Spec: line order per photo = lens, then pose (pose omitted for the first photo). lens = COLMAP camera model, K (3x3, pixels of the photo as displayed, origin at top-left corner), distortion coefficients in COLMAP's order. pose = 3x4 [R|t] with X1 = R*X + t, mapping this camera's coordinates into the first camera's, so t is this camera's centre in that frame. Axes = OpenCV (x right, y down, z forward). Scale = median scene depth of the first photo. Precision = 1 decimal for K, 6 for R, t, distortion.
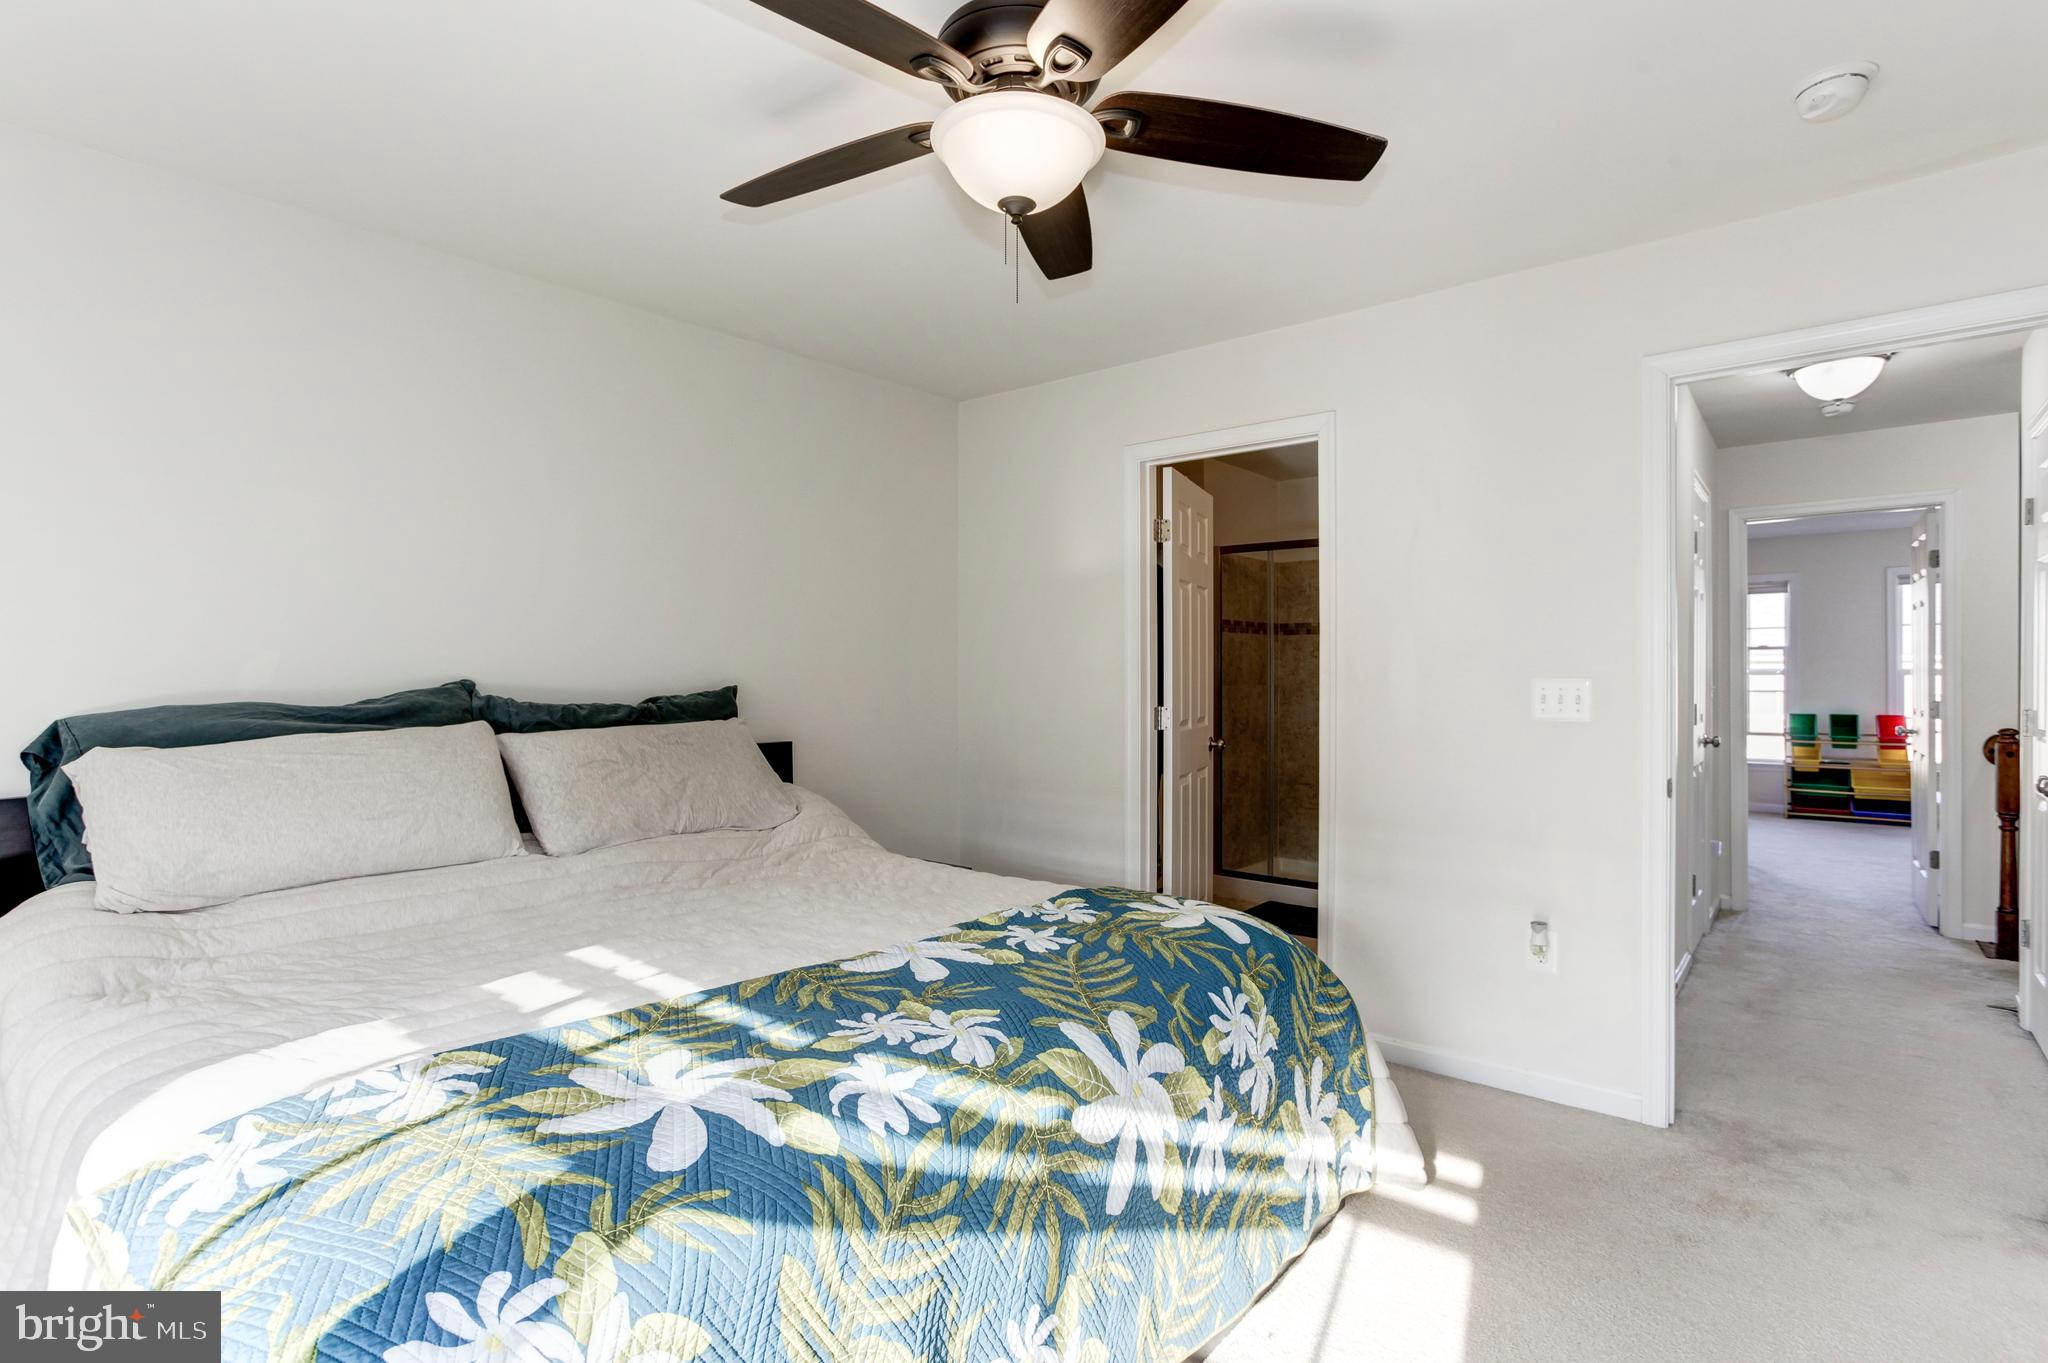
lens RADIAL K [[978.0, 0, 1047.8], [0, 978.0, 684.9], [0, 0, 1]] dist [-0.000545, 0.000090]
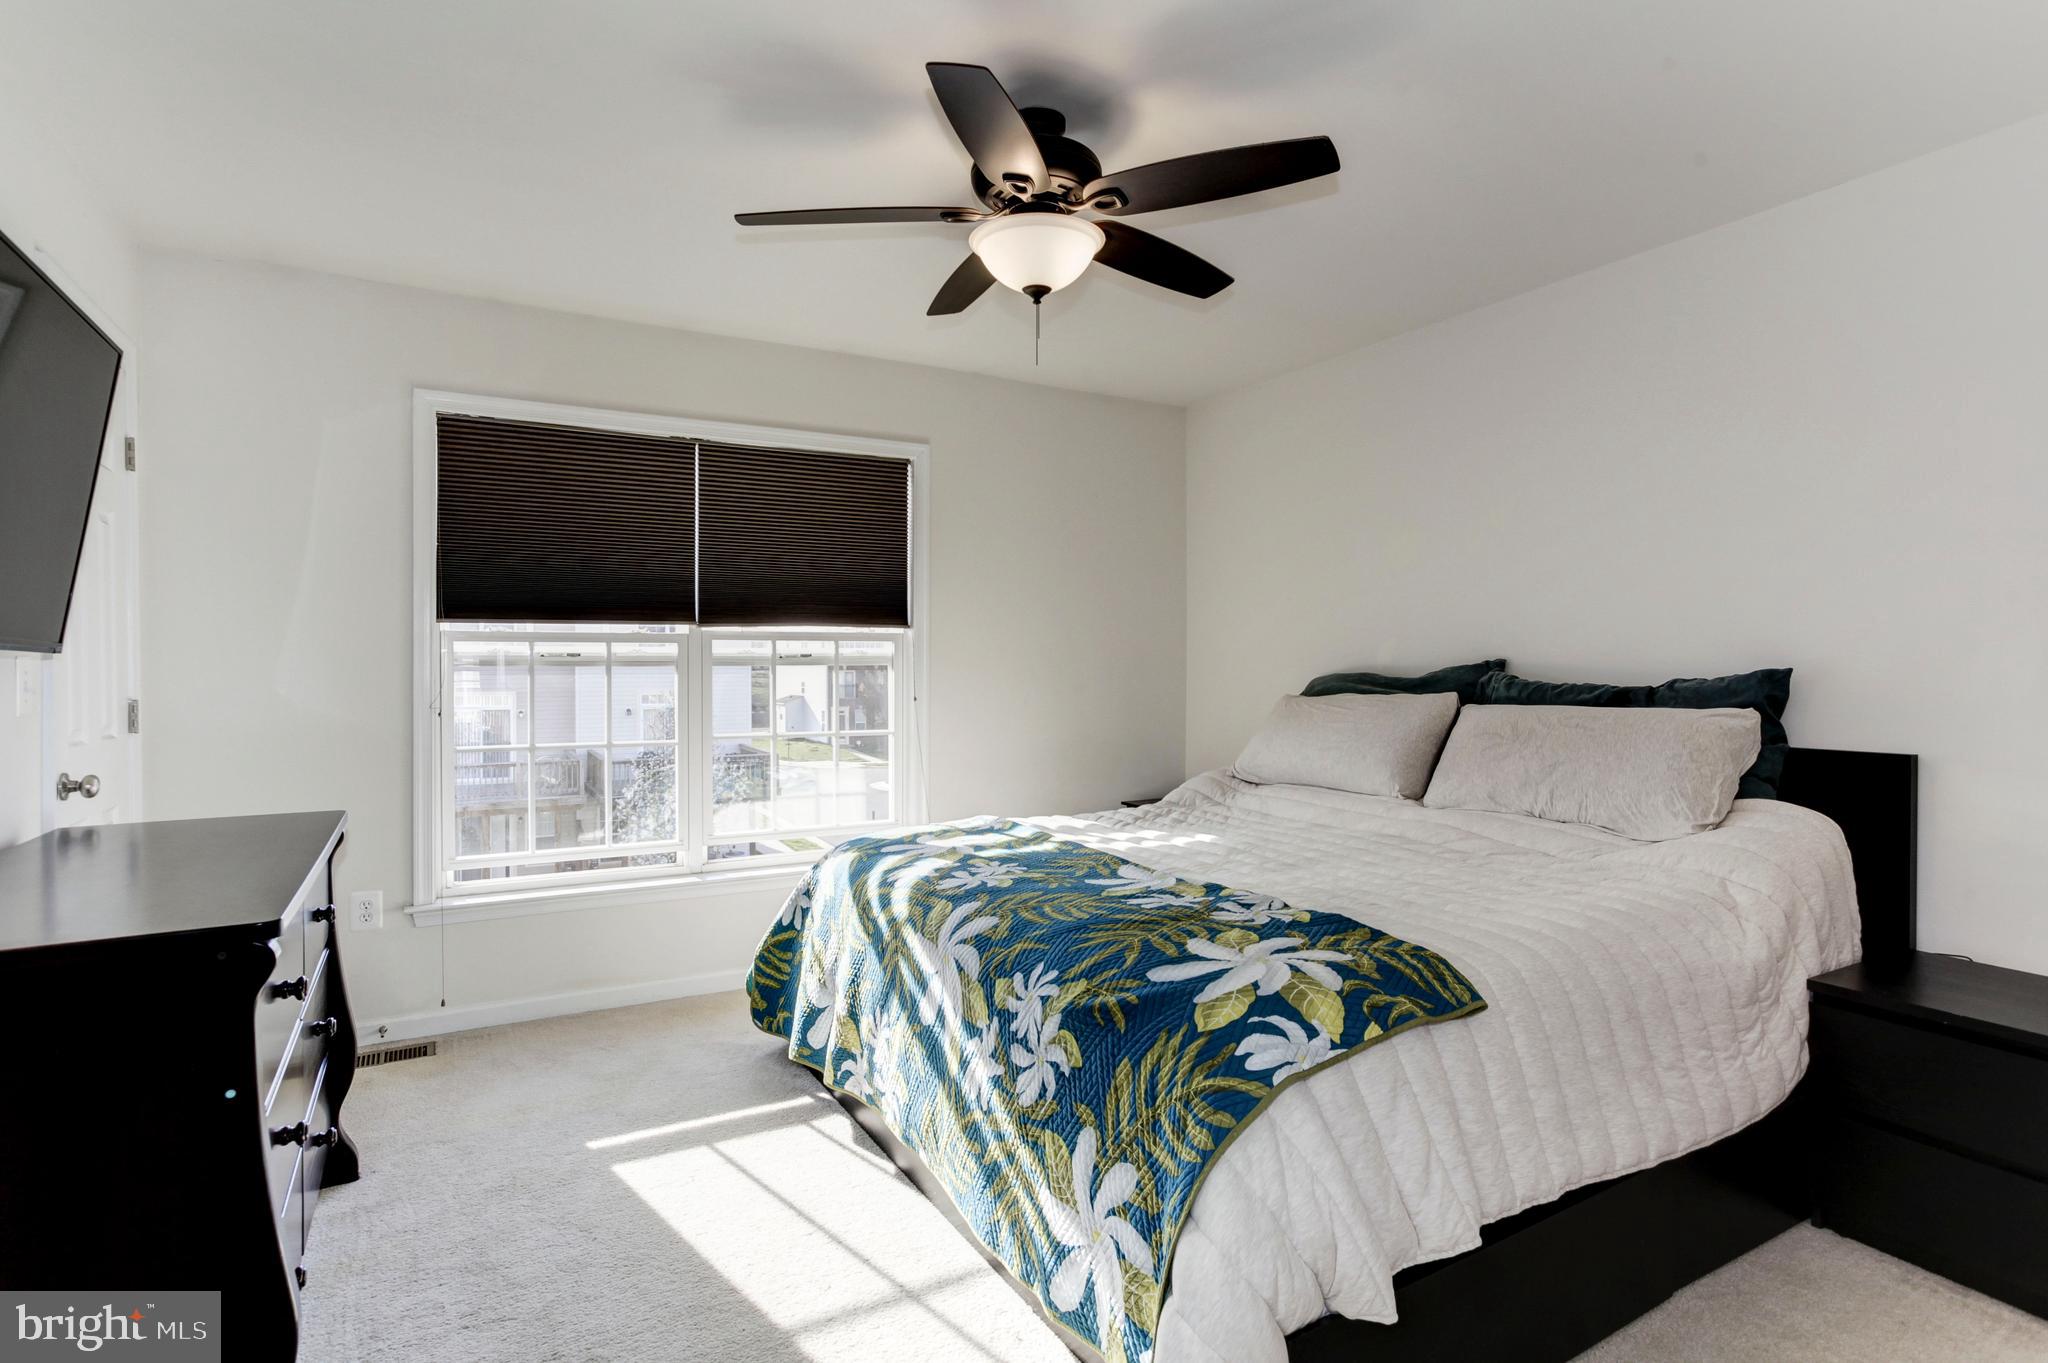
lens RADIAL K [[1075.6, 0, 1029.5], [0, 1075.6, 659.2], [0, 0, 1]] dist [0.000001, 0.001410]
pose [[-0.369814, -0.001687, -0.929104, 1.163324], [-0.006165, 0.999981, 0.000638, -0.003472], [0.929085, 0.005964, -0.369817, 1.338023]]
